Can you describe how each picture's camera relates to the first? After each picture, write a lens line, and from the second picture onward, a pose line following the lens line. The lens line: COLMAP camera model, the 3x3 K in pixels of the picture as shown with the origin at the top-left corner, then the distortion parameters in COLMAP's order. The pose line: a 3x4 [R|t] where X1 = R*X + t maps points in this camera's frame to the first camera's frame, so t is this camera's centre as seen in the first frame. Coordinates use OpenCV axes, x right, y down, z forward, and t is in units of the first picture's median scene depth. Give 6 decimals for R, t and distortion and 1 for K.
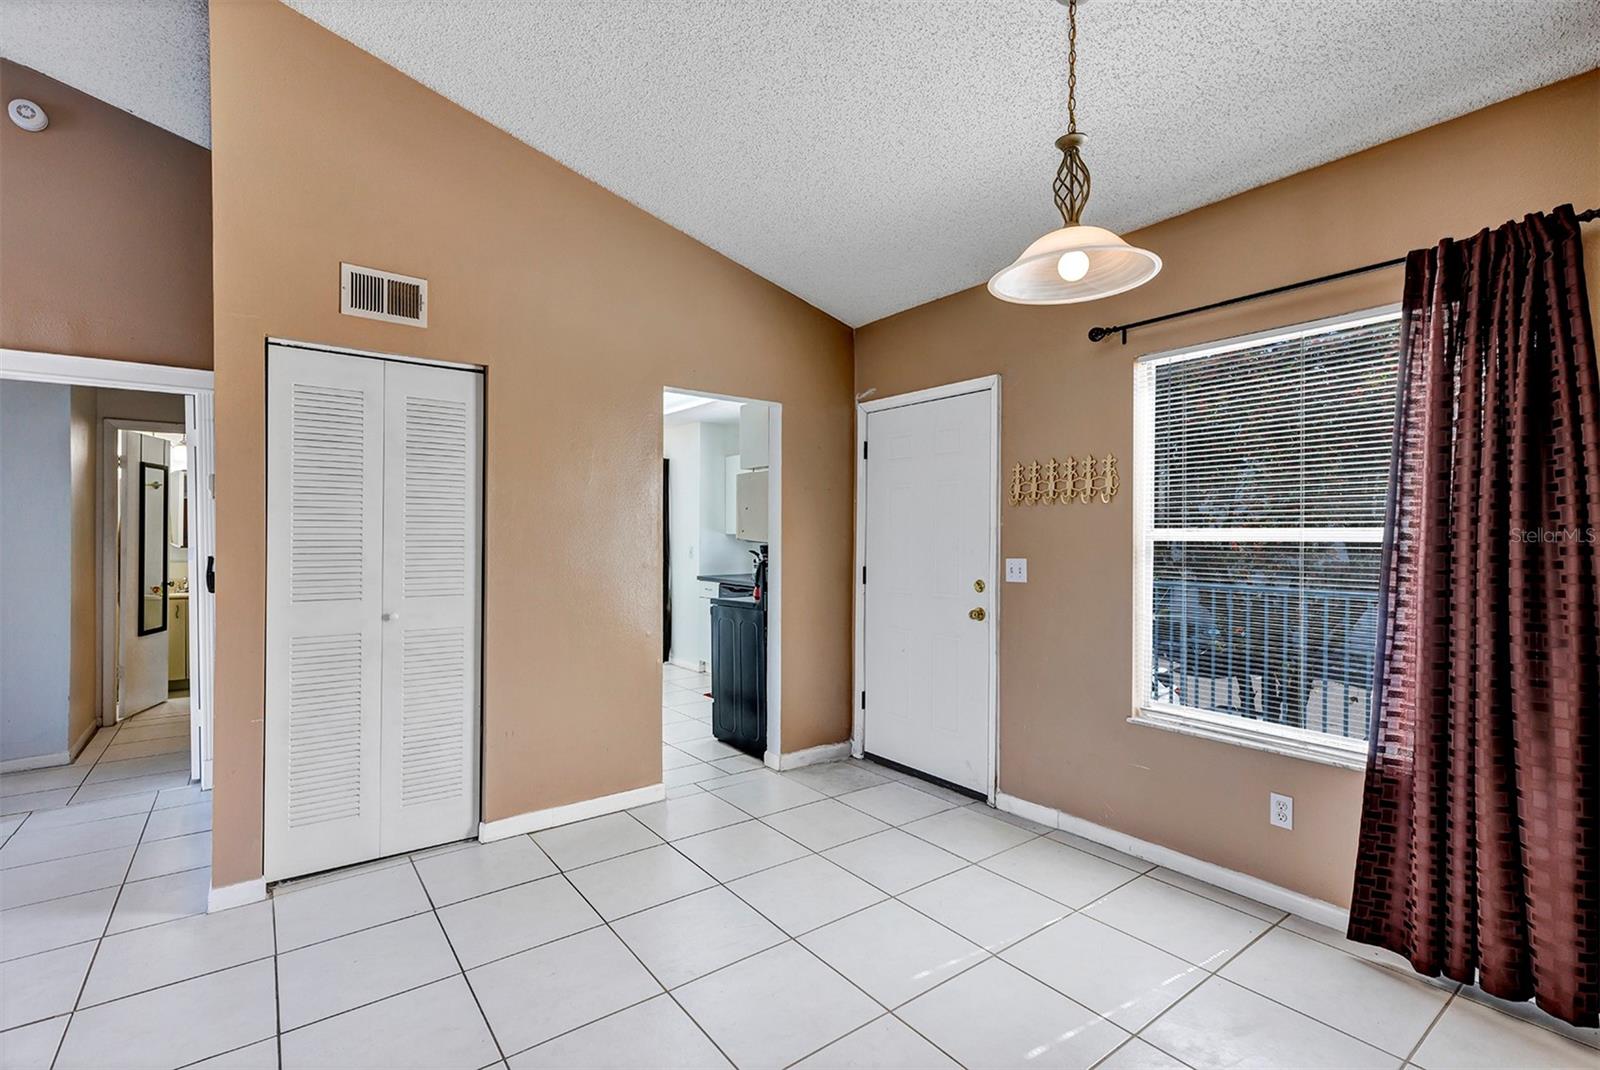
lens RADIAL K [[725.8, 0, 788.7], [0, 725.8, 540.2], [0, 0, 1]] dist [0.009438, -0.001335]
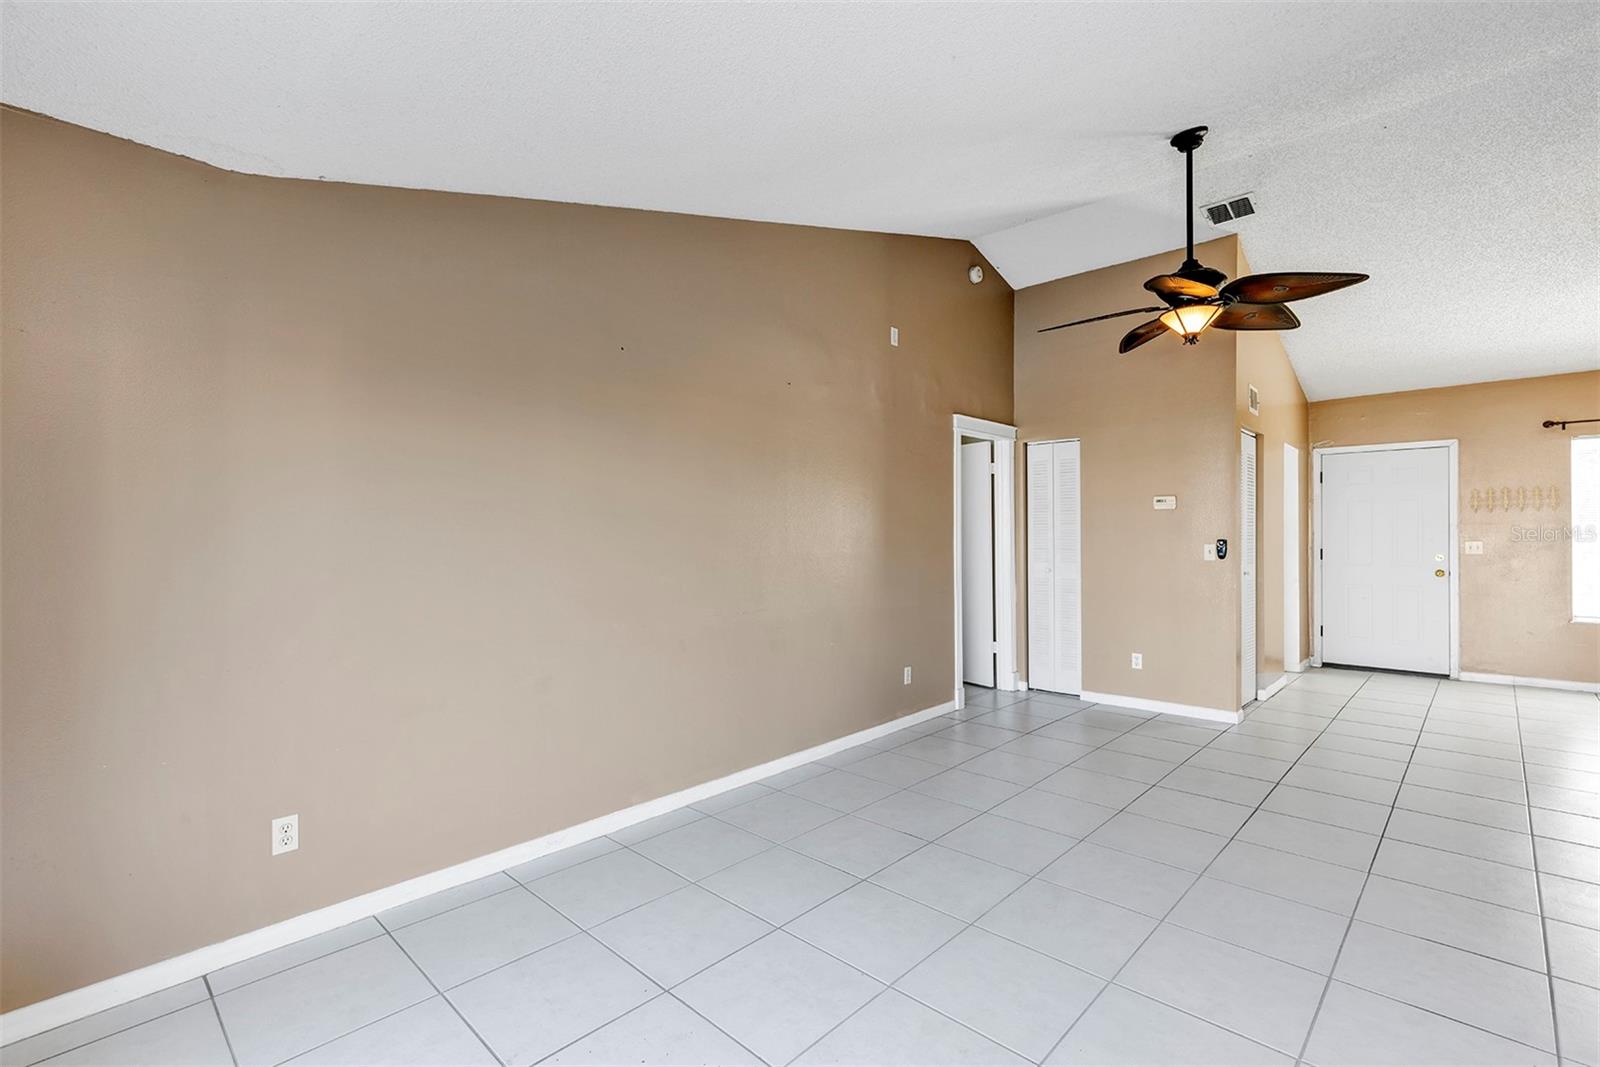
lens RADIAL K [[725.8, 0, 793.9], [0, 725.8, 530.4], [0, 0, 1]] dist [0.009438, -0.001335]
pose [[0.986275, -0.000754, 0.165107, -1.633777], [0.003466, 0.999864, -0.016135, 0.021540], [-0.165073, 0.016486, 0.986144, -0.514594]]
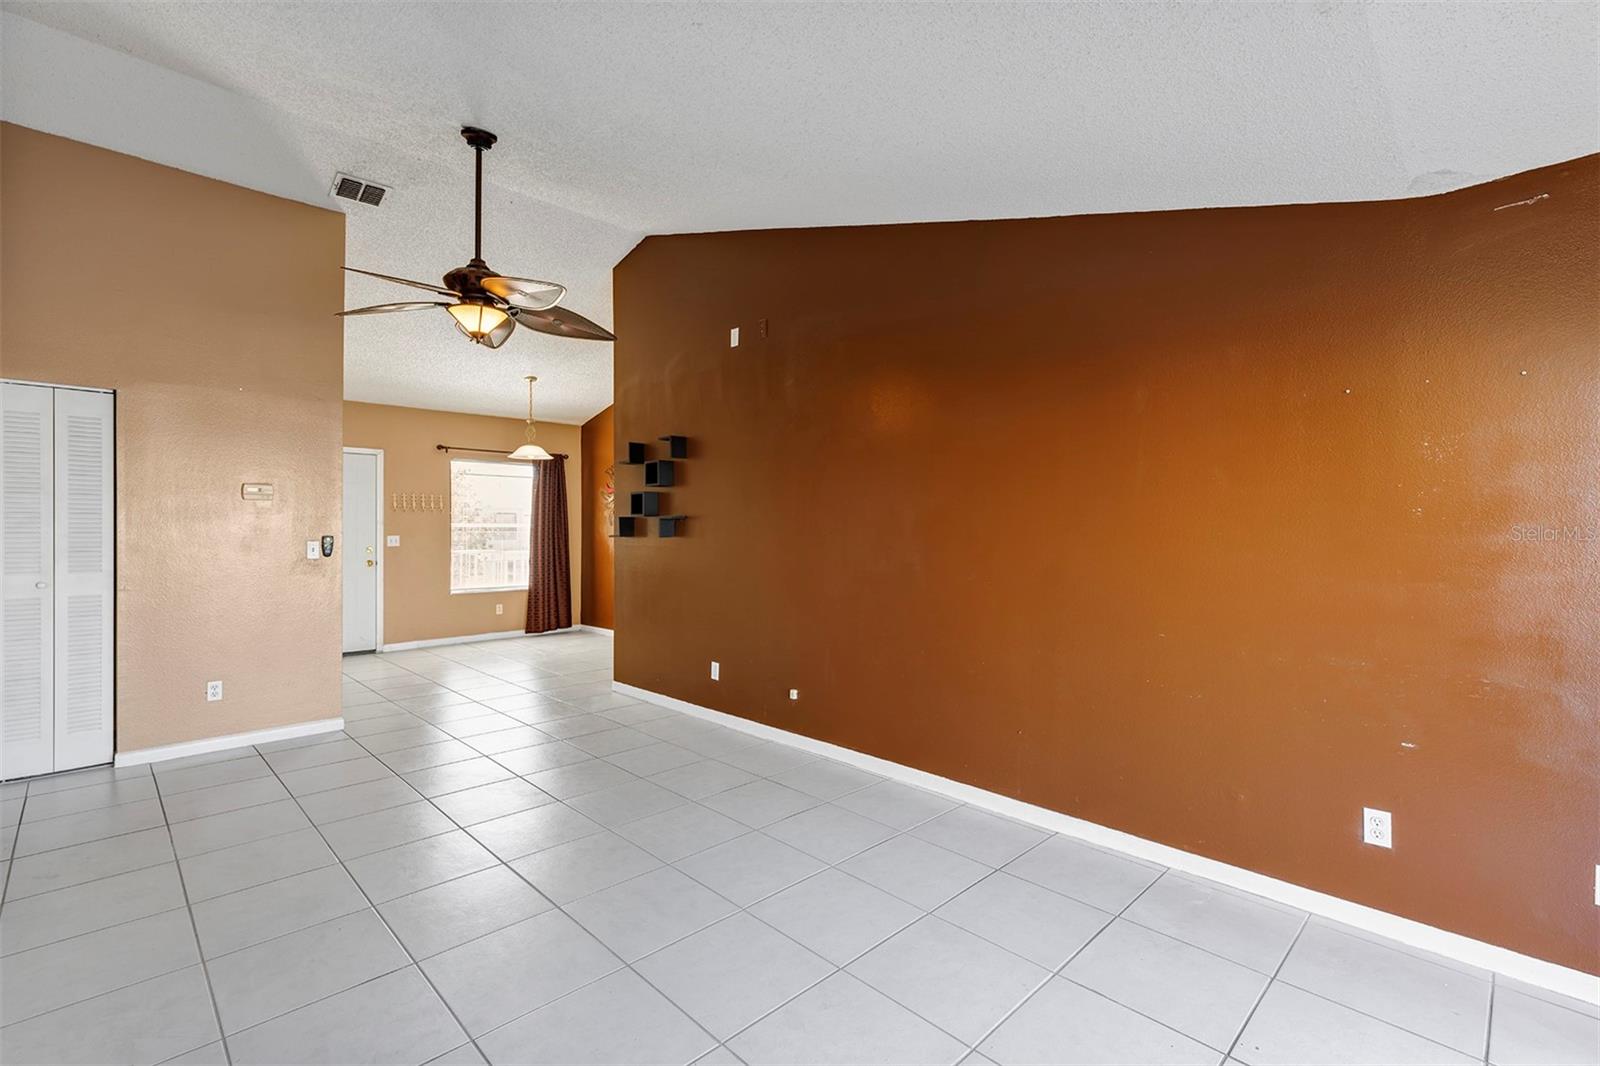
lens RADIAL K [[725.8, 0, 786.6], [0, 725.8, 533.7], [0, 0, 1]] dist [0.009438, -0.001335]
pose [[-0.131760, -0.006782, 0.991258, -1.994189], [0.006722, 0.999947, 0.007735, 0.010164], [-0.991259, 0.007682, -0.131707, 0.103111]]
